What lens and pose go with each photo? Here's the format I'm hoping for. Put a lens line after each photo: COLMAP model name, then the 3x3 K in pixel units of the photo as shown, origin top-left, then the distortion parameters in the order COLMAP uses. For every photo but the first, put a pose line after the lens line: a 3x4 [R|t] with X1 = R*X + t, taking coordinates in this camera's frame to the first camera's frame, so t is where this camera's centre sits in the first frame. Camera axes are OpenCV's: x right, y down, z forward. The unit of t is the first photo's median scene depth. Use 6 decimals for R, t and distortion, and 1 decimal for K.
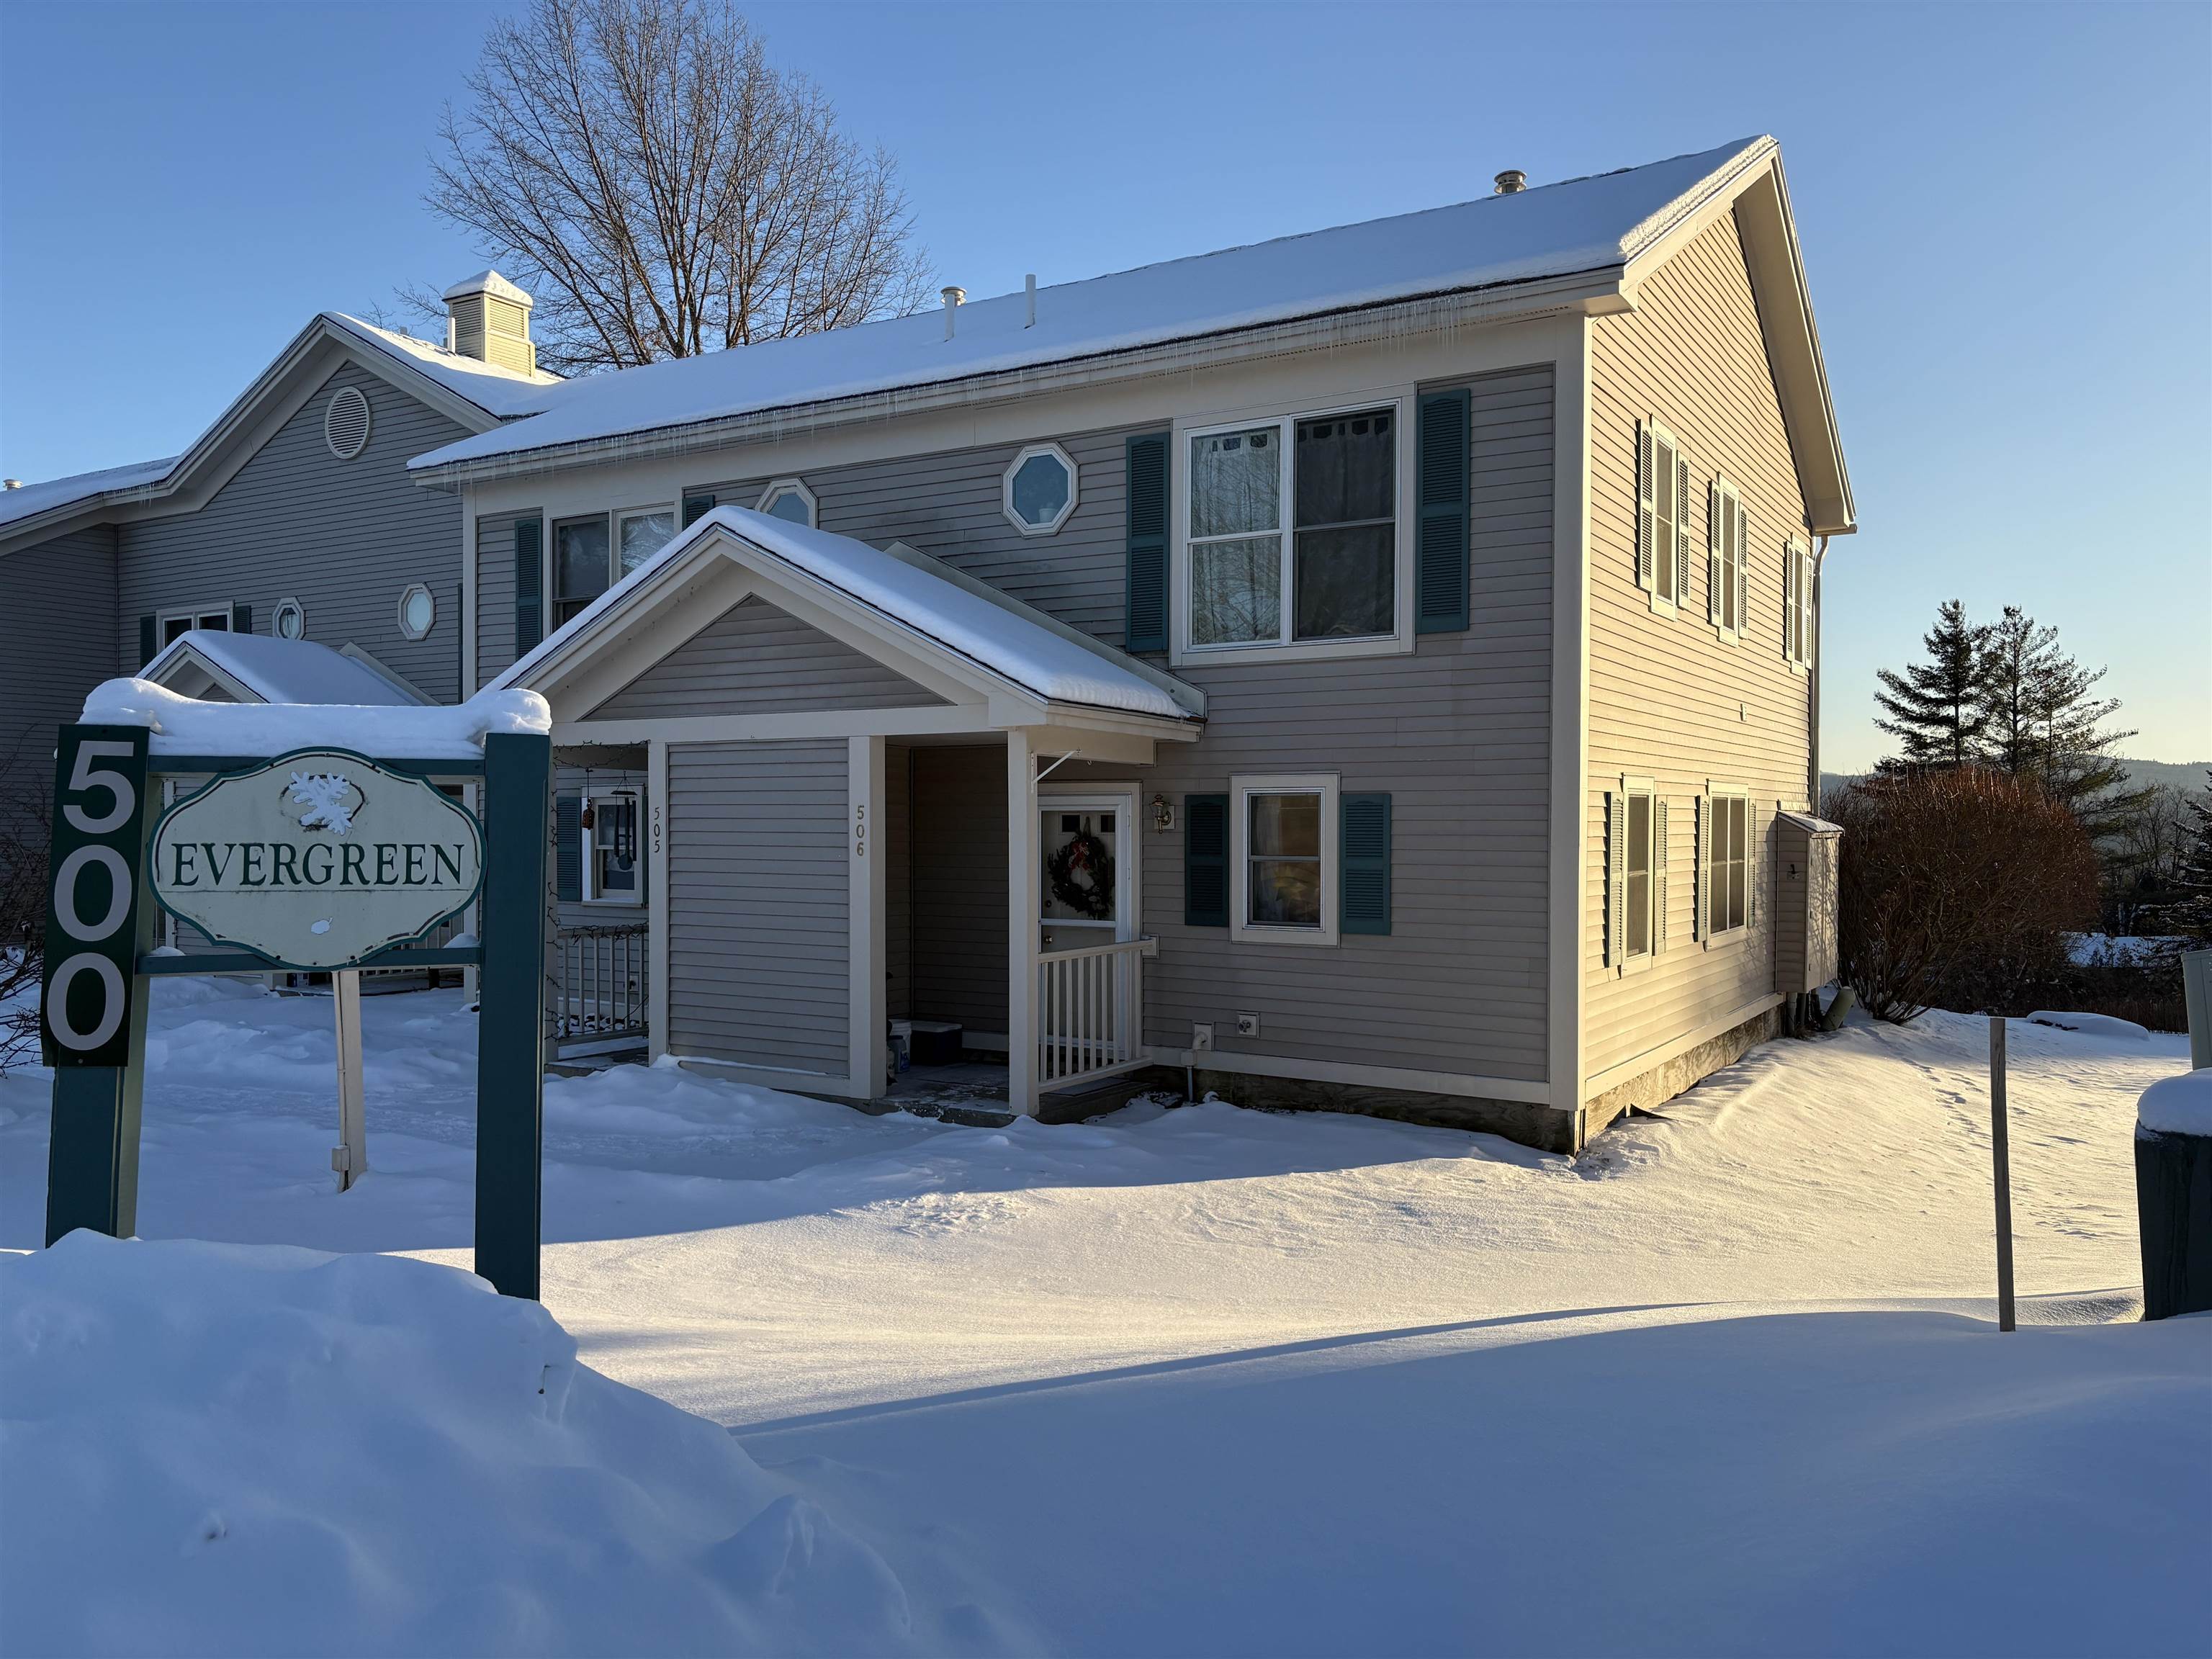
lens RADIAL K [[1644.3, 0, 1106.0], [0, 1644.3, 829.5], [0, 0, 1]] dist [0.031497, -0.001606]
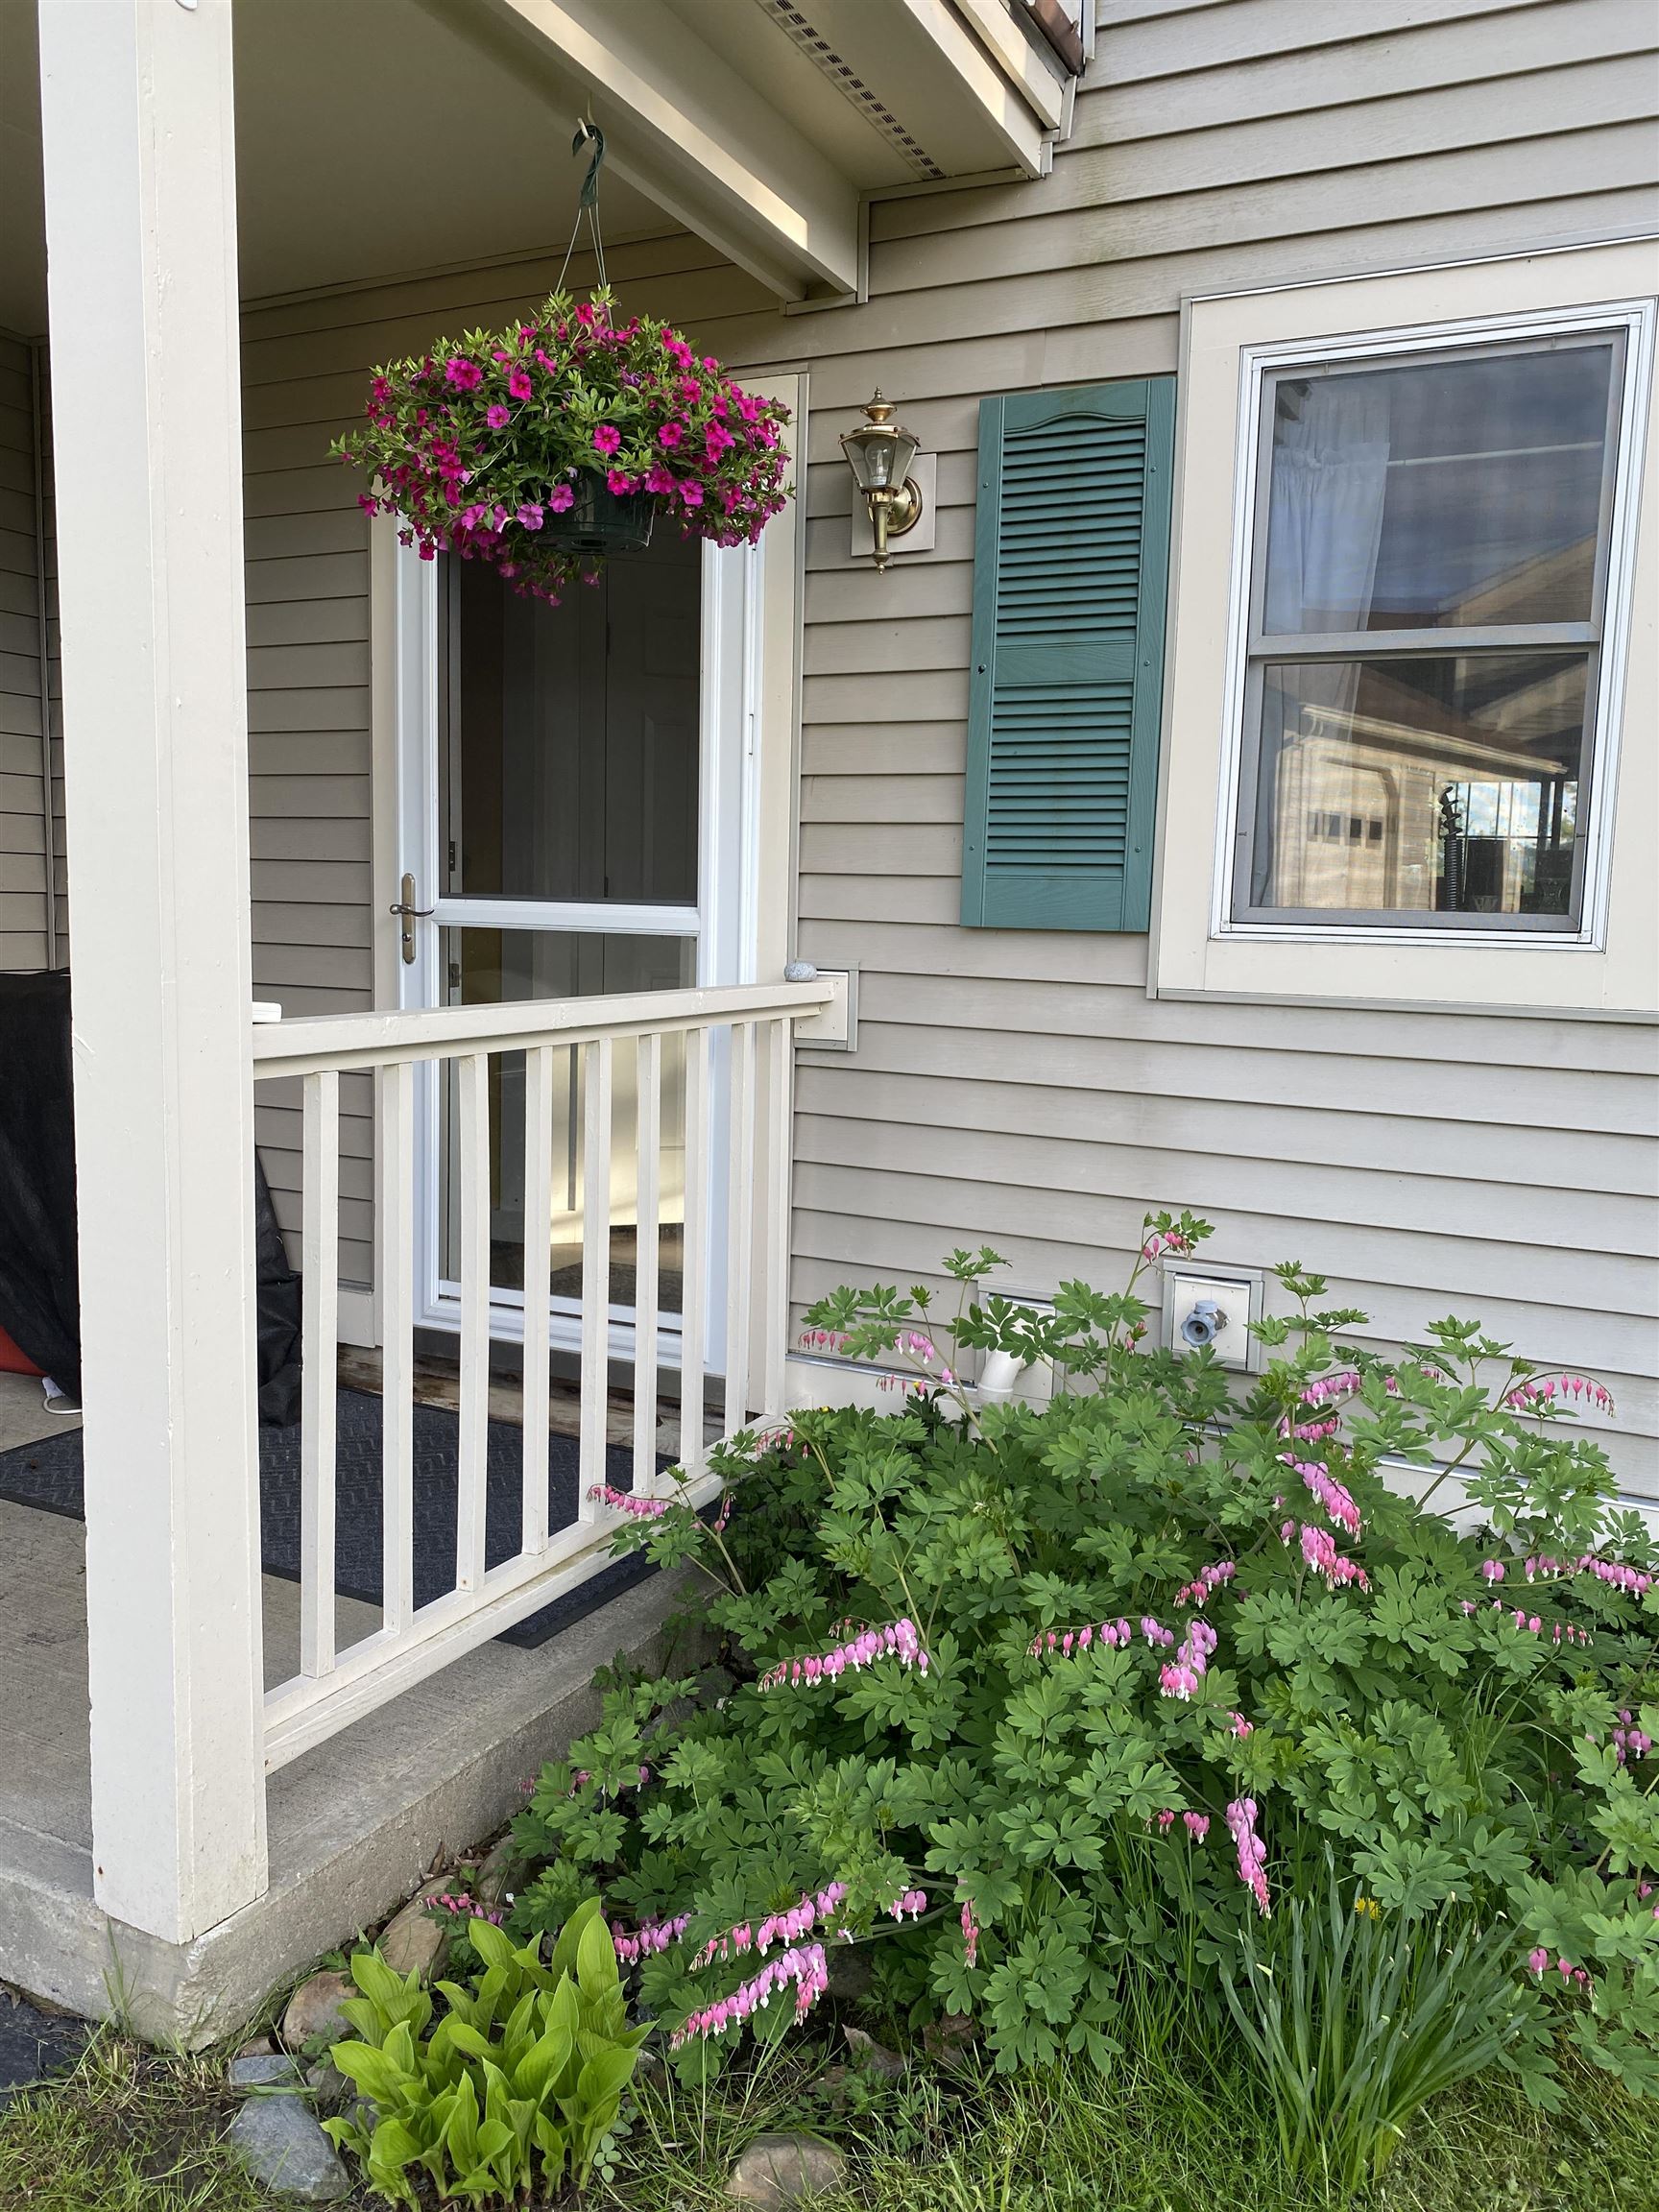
lens RADIAL K [[1758.1, 0, 829.5], [0, 1758.1, 1106.0], [0, 0, 1]] dist [0.079381, -0.001354]
pose [[0.996528, 0.015050, 0.081883, 0.005387], [-0.024755, 0.992605, 0.118835, 0.059171], [-0.079489, -0.120449, 0.989532, 0.789131]]
